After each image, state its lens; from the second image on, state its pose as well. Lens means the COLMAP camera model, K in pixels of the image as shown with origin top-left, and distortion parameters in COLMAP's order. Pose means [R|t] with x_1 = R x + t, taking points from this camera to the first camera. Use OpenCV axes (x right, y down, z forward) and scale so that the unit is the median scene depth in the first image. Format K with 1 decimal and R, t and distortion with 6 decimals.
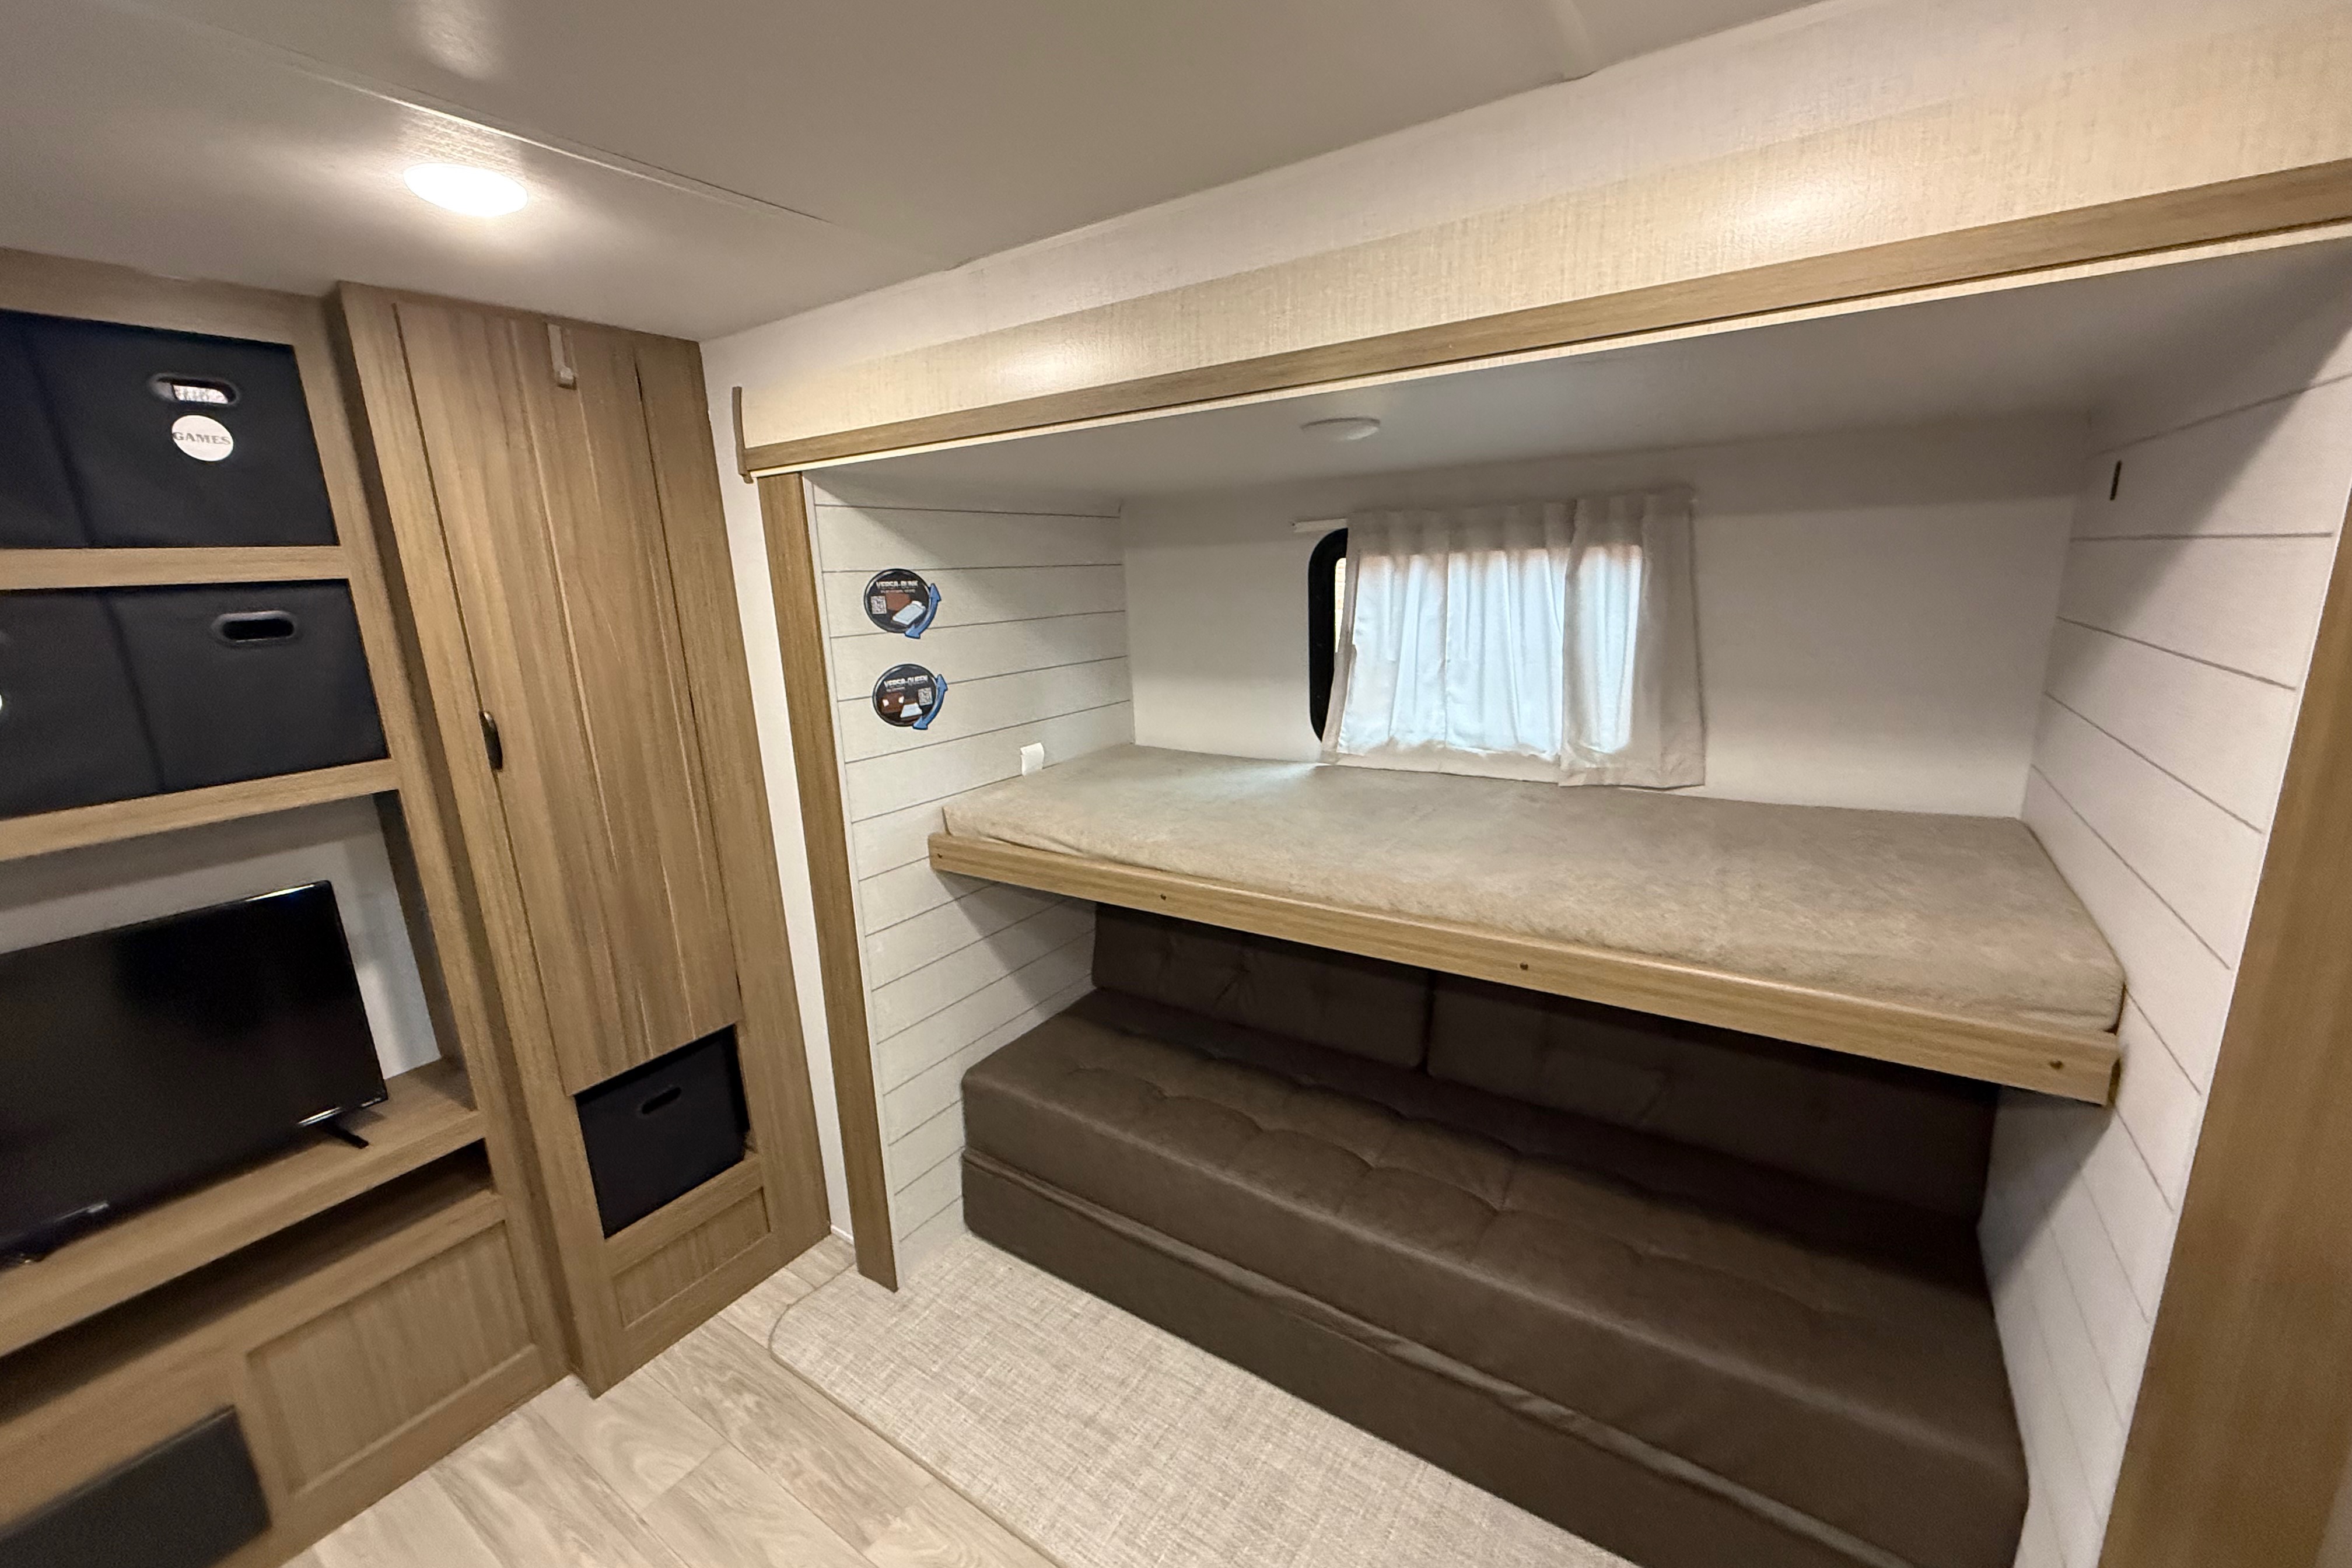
lens RADIAL K [[936.0, 0, 1170.9], [0, 936.0, 784.2], [0, 0, 1]] dist [0.000547, -0.000146]
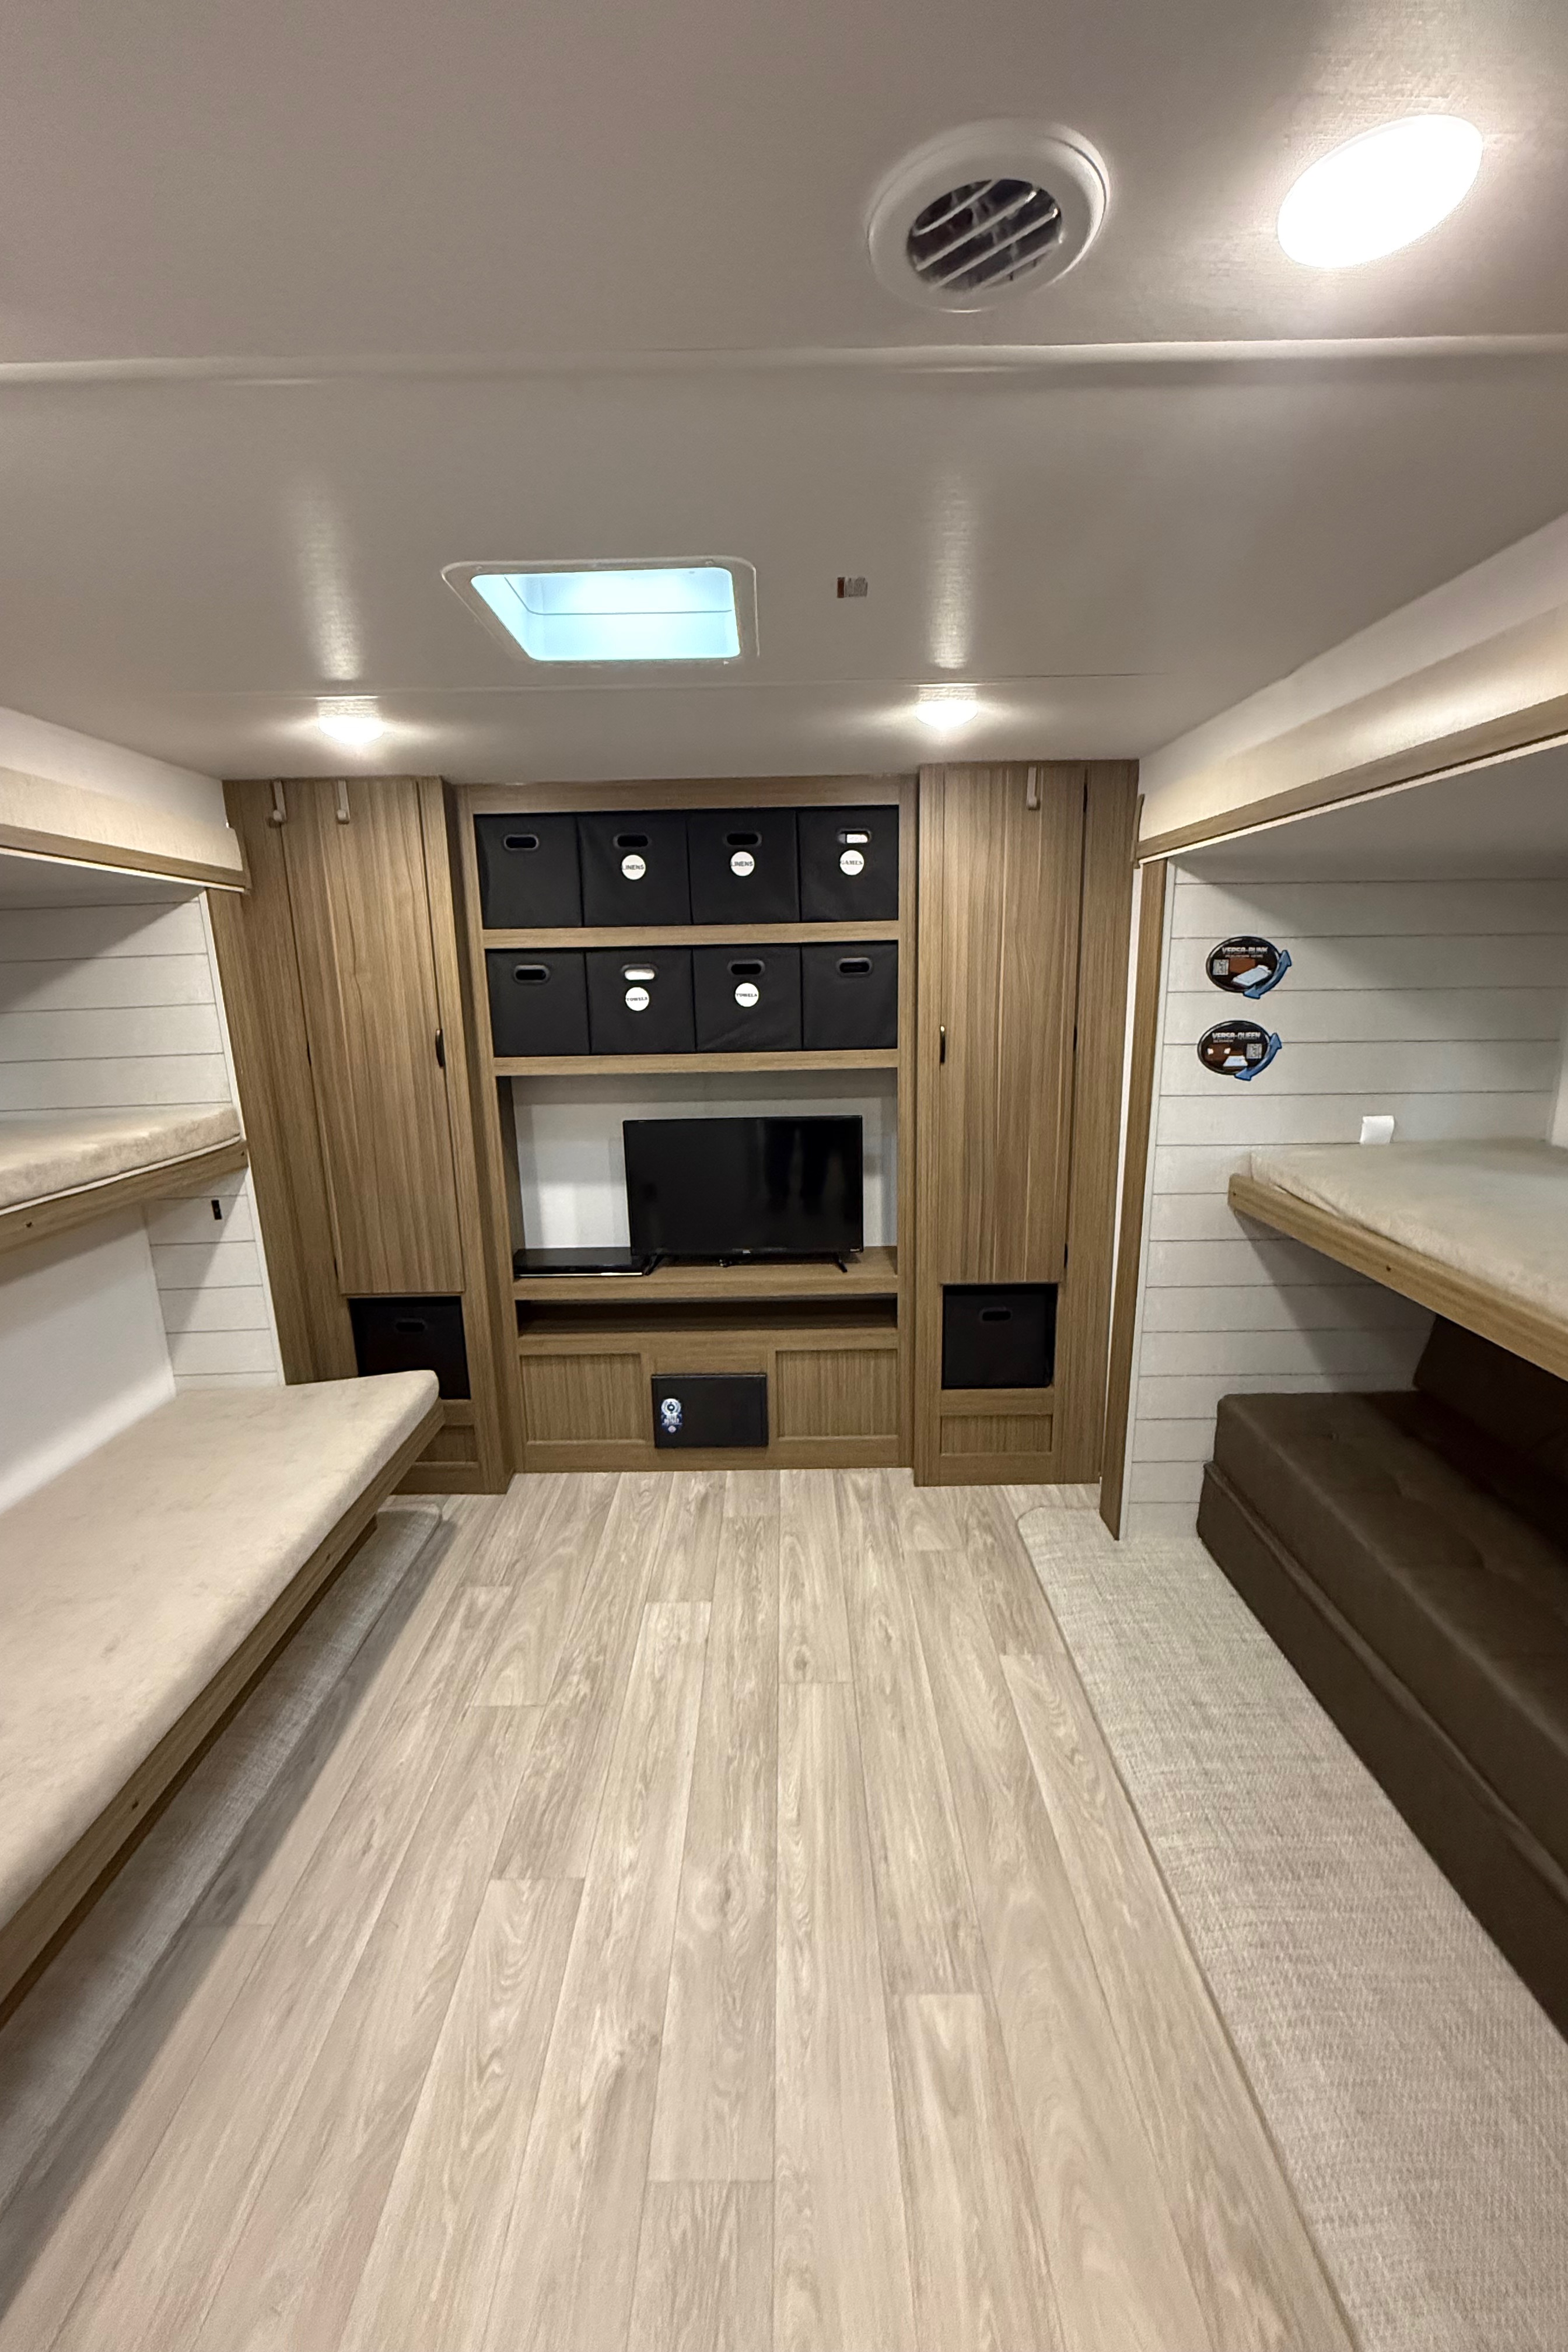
lens RADIAL K [[936.0, 0, 785.8], [0, 936.0, 1170.2], [0, 0, 1]] dist [0.000547, -0.000146]
pose [[0.560779, 0.206325, -0.801846, 0.392655], [-0.193255, 0.974321, 0.115550, 0.026506], [0.805096, 0.090163, 0.586252, -0.104413]]
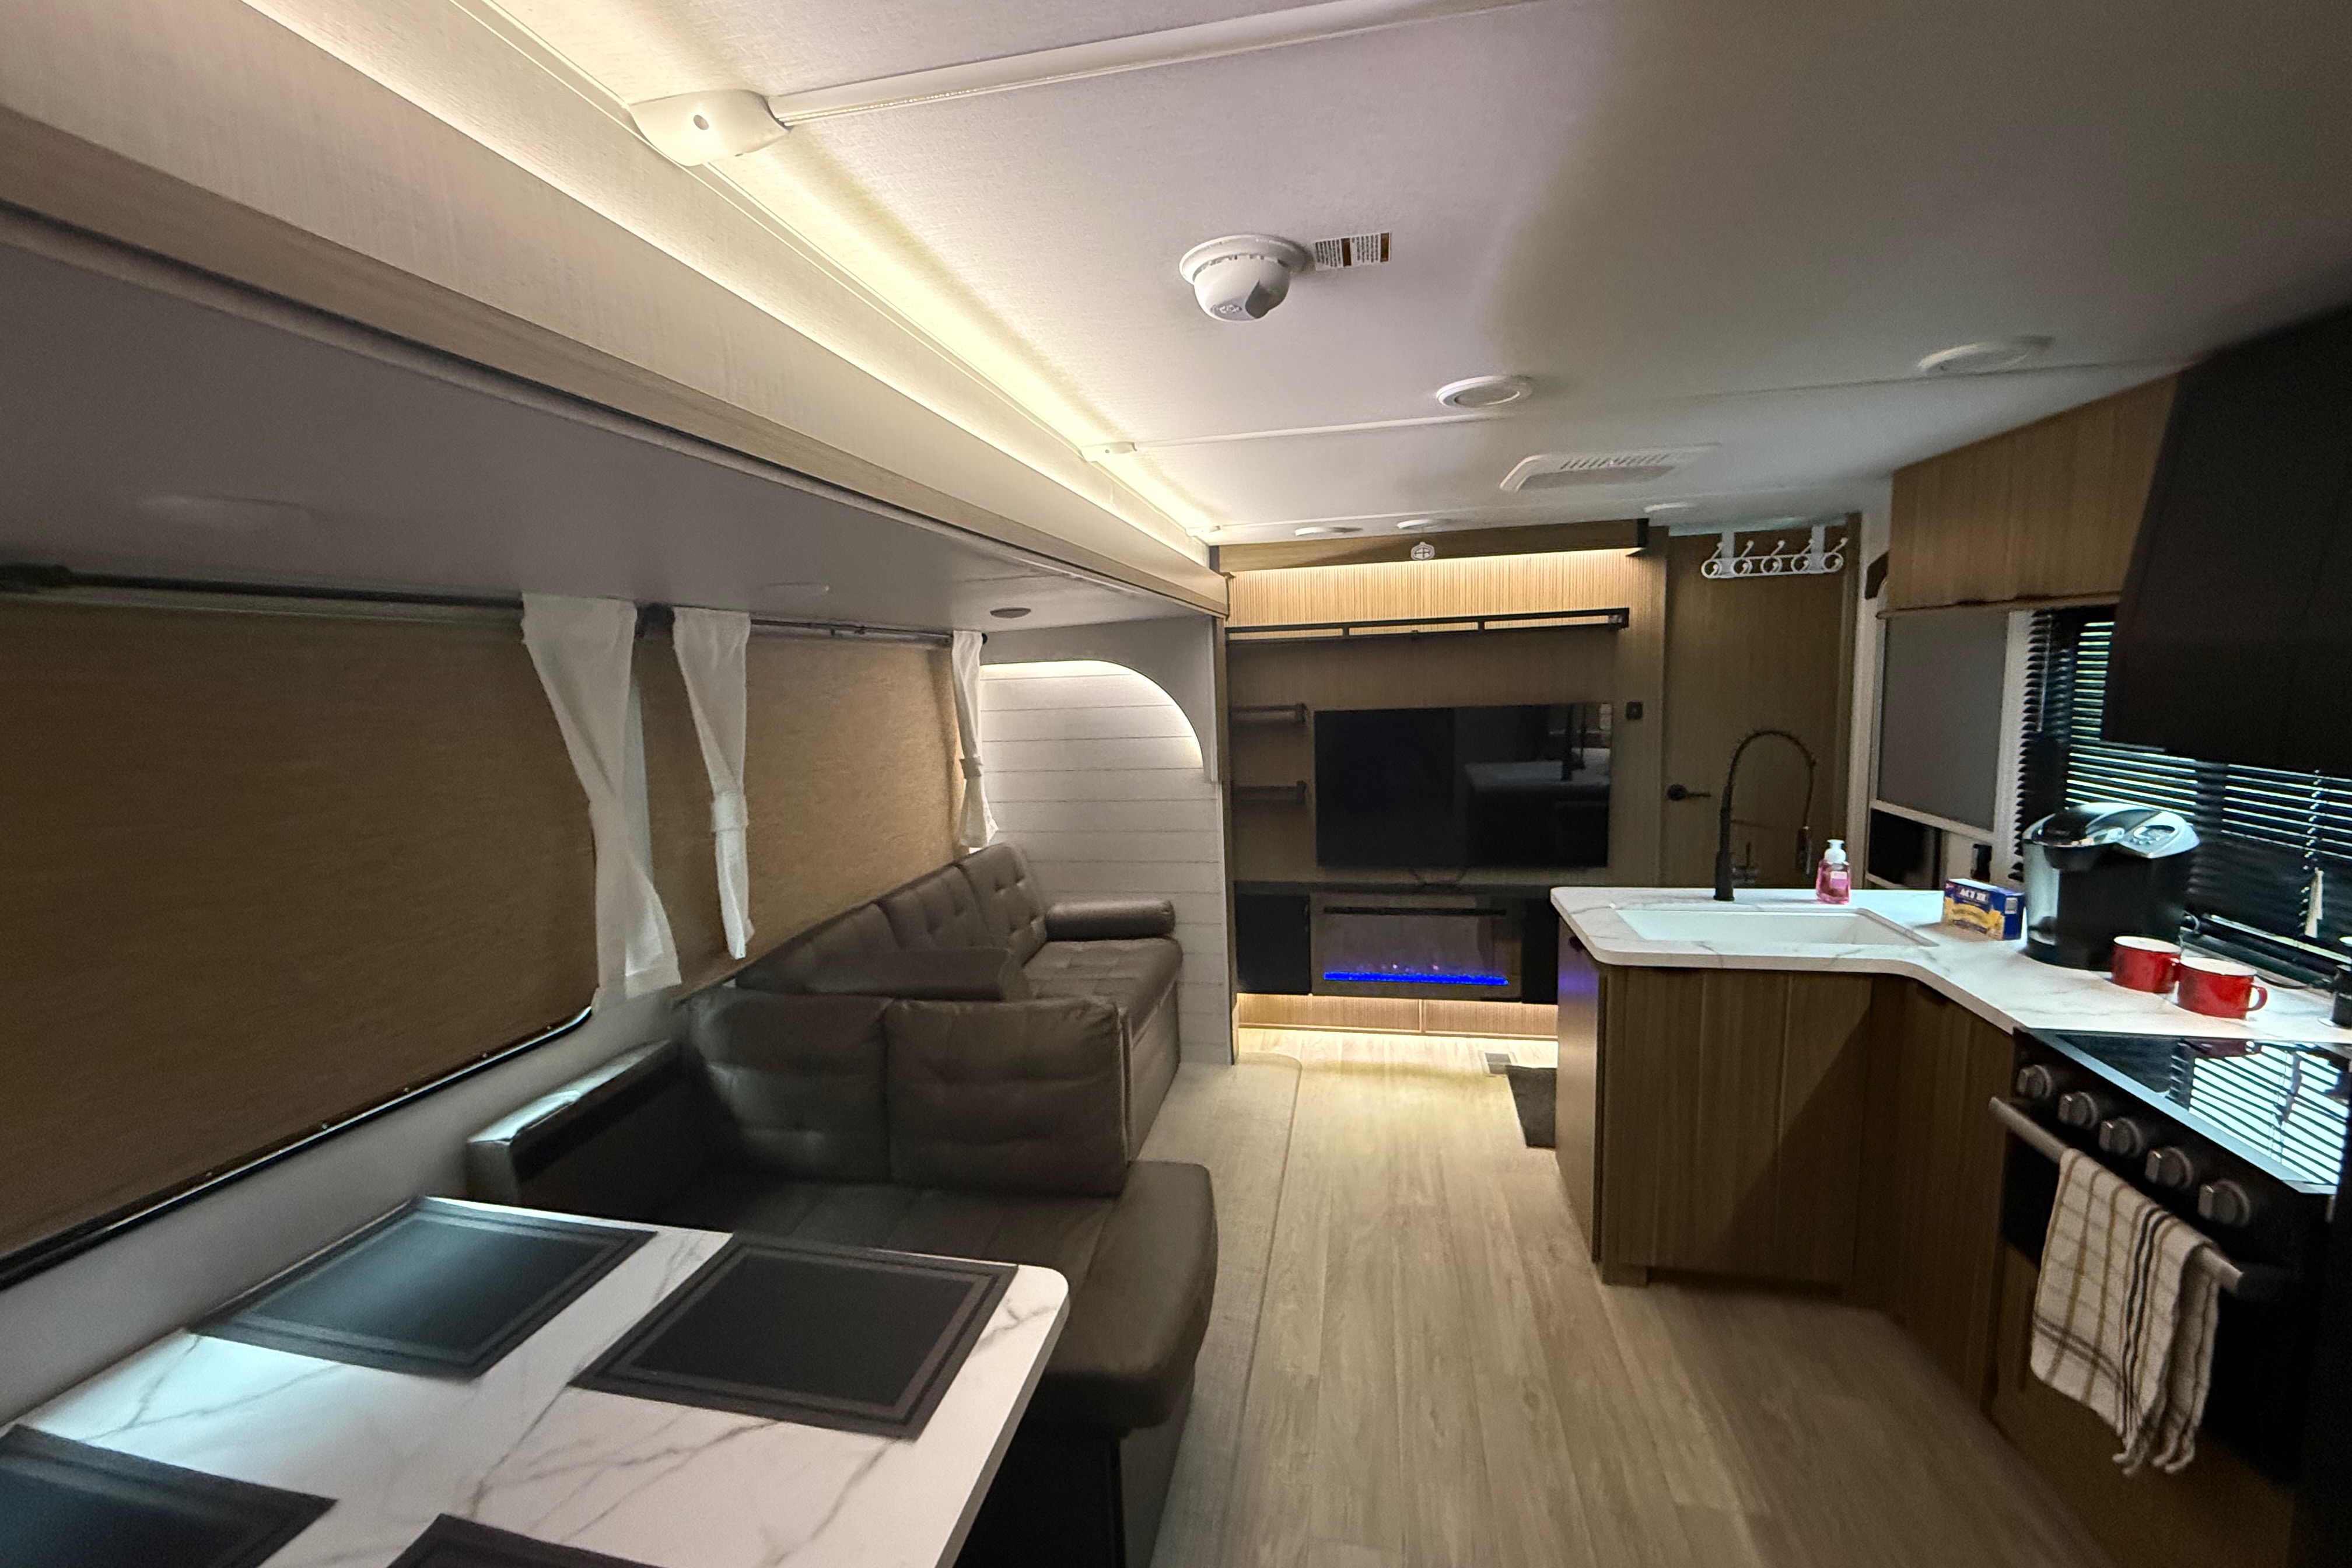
lens RADIAL K [[936.0, 0, 1170.9], [0, 936.0, 784.2], [0, 0, 1]] dist [0.000547, -0.000146]
pose [[-0.376075, -0.058807, 0.924721, -1.258027], [0.254685, 0.952985, 0.164182, -0.229836], [-0.890900, 0.297258, -0.343417, 1.219621]]
